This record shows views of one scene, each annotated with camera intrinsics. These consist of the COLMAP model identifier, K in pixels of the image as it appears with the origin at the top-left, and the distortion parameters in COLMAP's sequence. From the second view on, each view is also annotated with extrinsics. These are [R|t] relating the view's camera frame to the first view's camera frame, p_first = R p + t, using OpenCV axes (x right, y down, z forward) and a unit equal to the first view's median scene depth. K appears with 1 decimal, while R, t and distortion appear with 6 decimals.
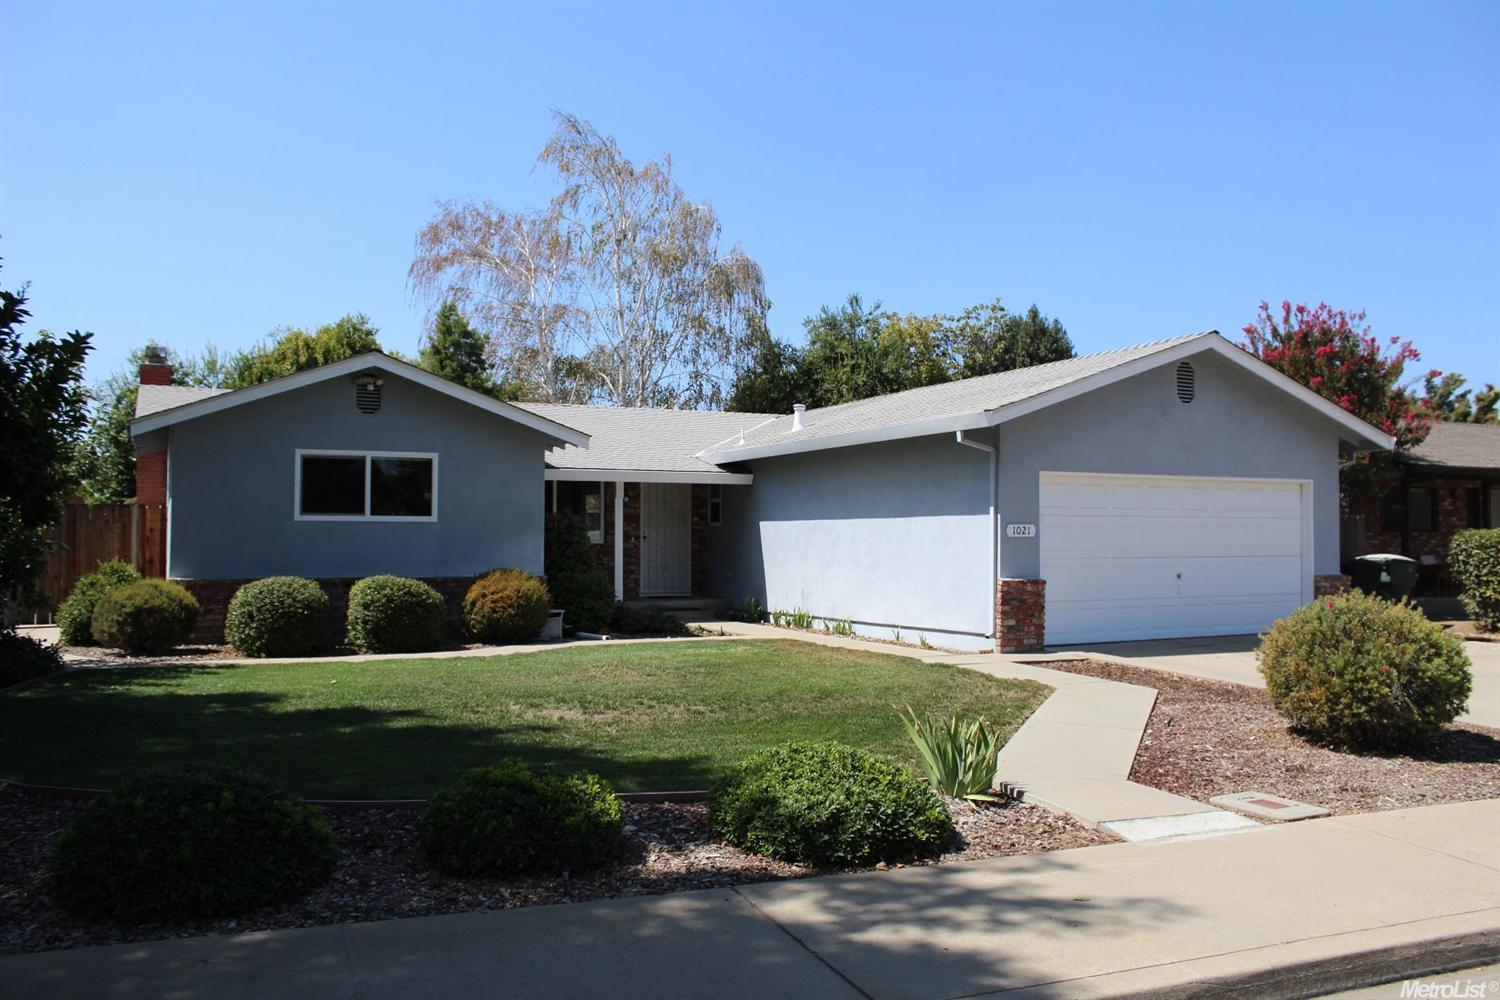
lens RADIAL K [[1305.6, 0, 780.9], [0, 1305.6, 517.7], [0, 0, 1]] dist [-0.134867, 0.090802]
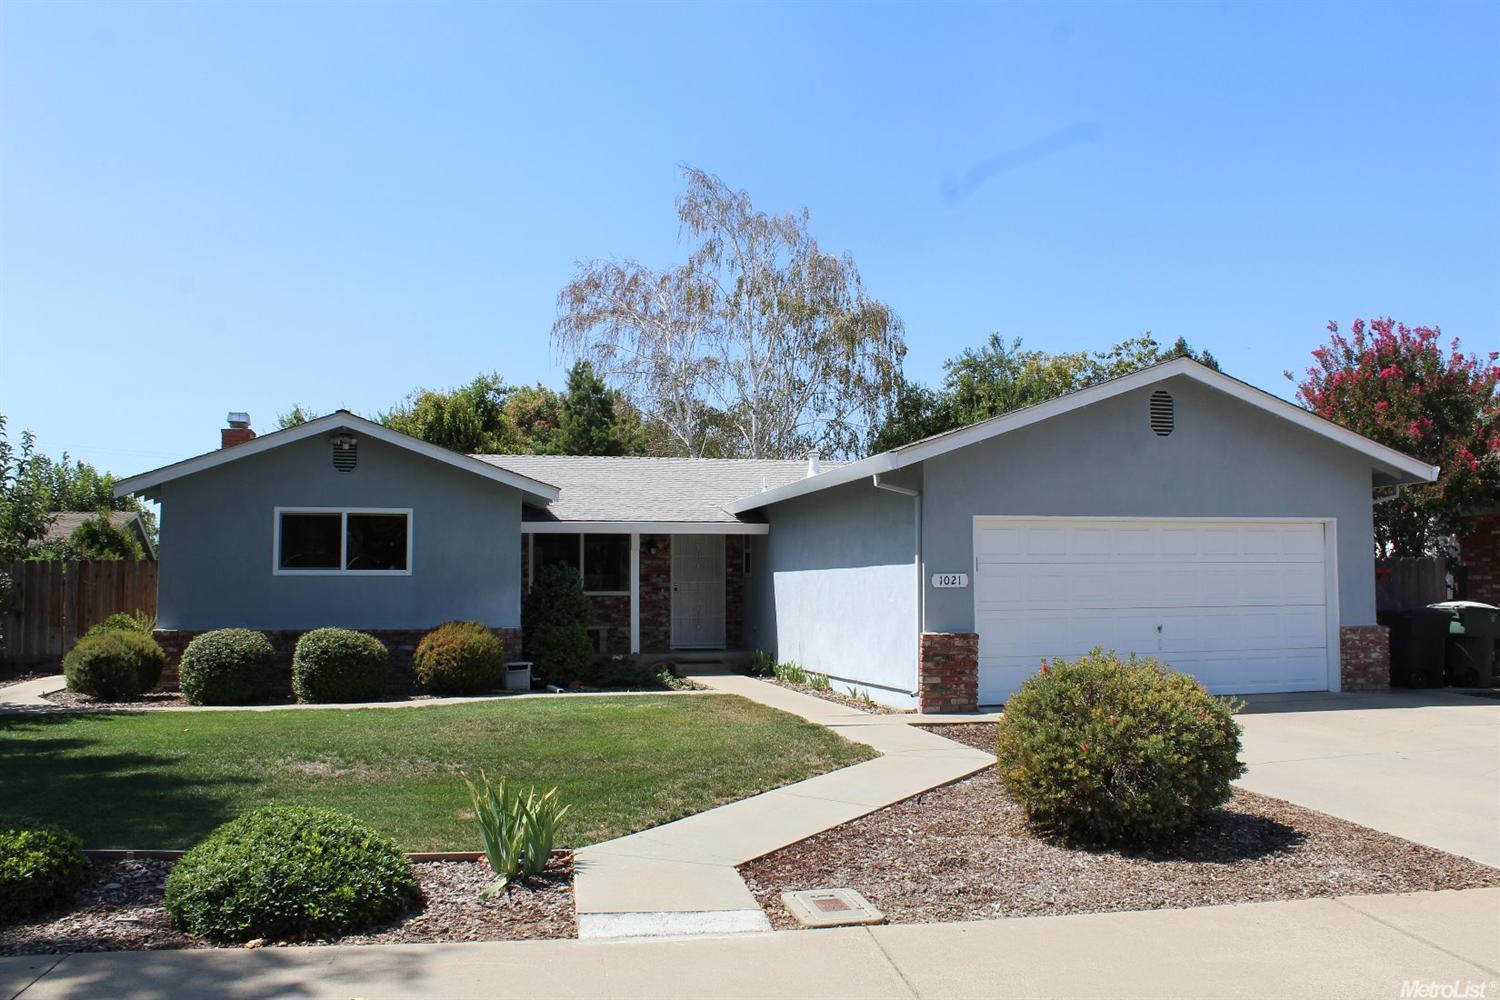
lens RADIAL K [[1305.6, 0, 751.1], [0, 1305.6, 504.6], [0, 0, 1]] dist [-0.134867, 0.090802]
pose [[0.975758, -0.020042, -0.217935, 0.209775], [0.009765, 0.998793, -0.048129, -0.000785], [0.218636, 0.044834, 0.974776, 0.053300]]
